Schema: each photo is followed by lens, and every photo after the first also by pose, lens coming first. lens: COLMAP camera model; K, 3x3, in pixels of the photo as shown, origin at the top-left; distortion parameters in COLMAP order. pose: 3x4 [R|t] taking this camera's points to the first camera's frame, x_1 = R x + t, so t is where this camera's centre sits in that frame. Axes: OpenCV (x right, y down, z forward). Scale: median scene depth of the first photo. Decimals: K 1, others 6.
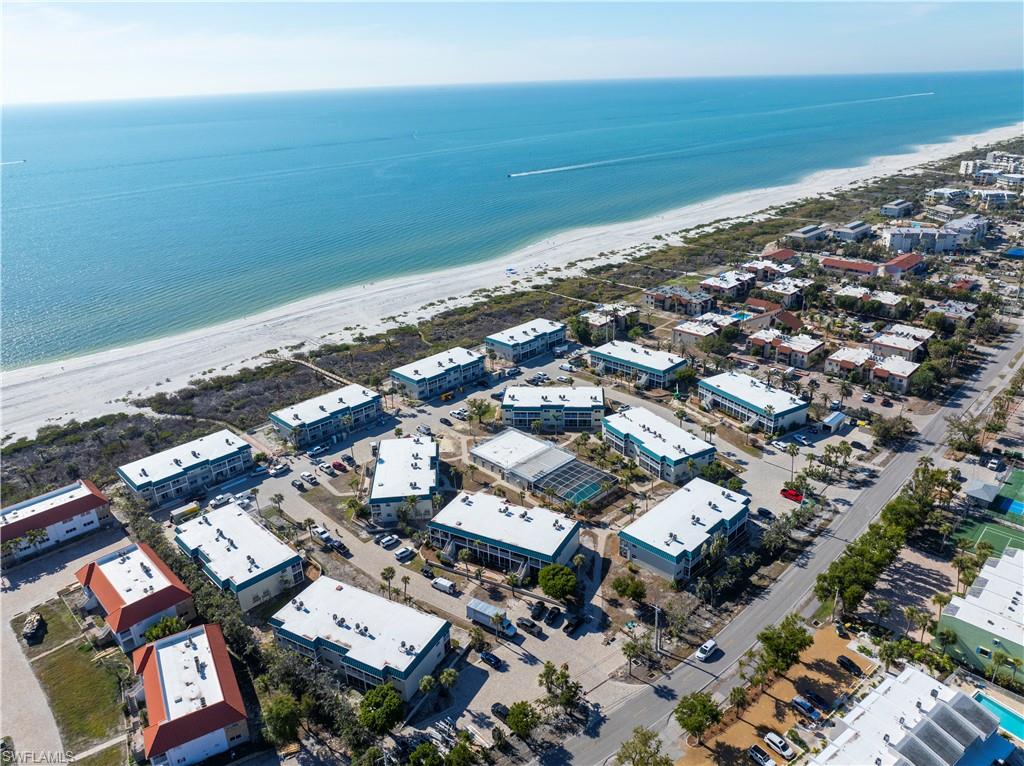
lens RADIAL K [[726.4, 0, 510.6], [0, 726.4, 383.5], [0, 0, 1]] dist [-0.021620, -0.020140]
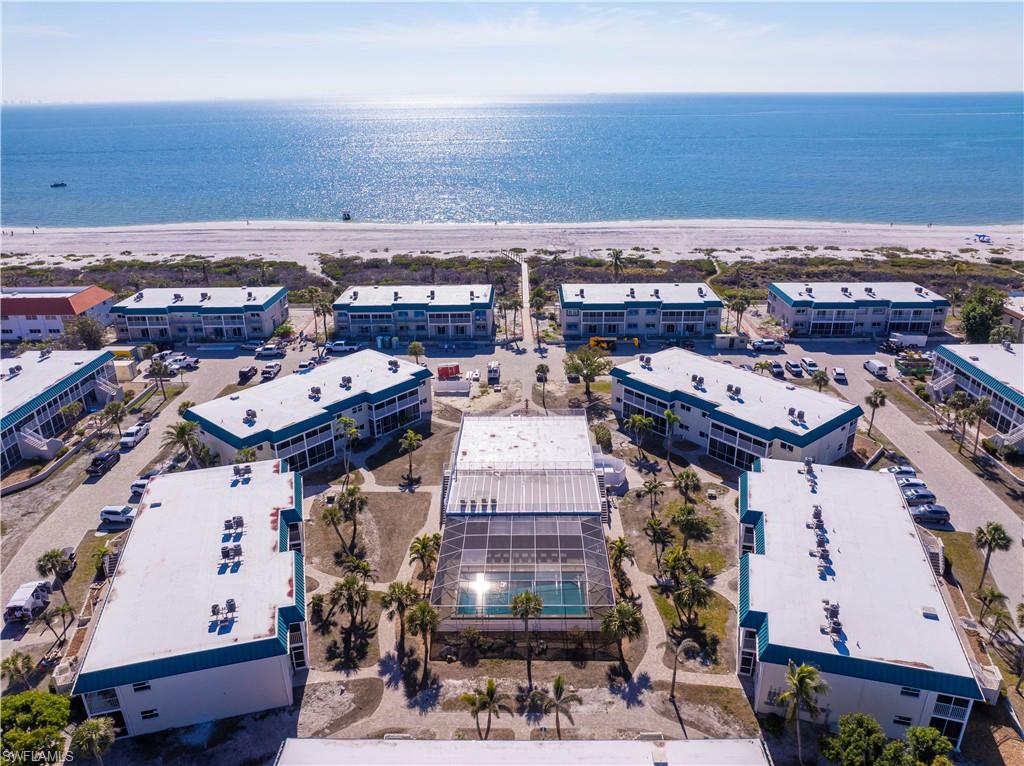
lens RADIAL K [[726.4, 0, 511.9], [0, 726.4, 384.1], [0, 0, 1]] dist [-0.021620, -0.020140]
pose [[0.700372, 0.297128, -0.648995, 0.238302], [-0.293941, 0.948624, 0.117096, 0.002918], [0.650444, 0.108755, 0.751728, 0.538816]]
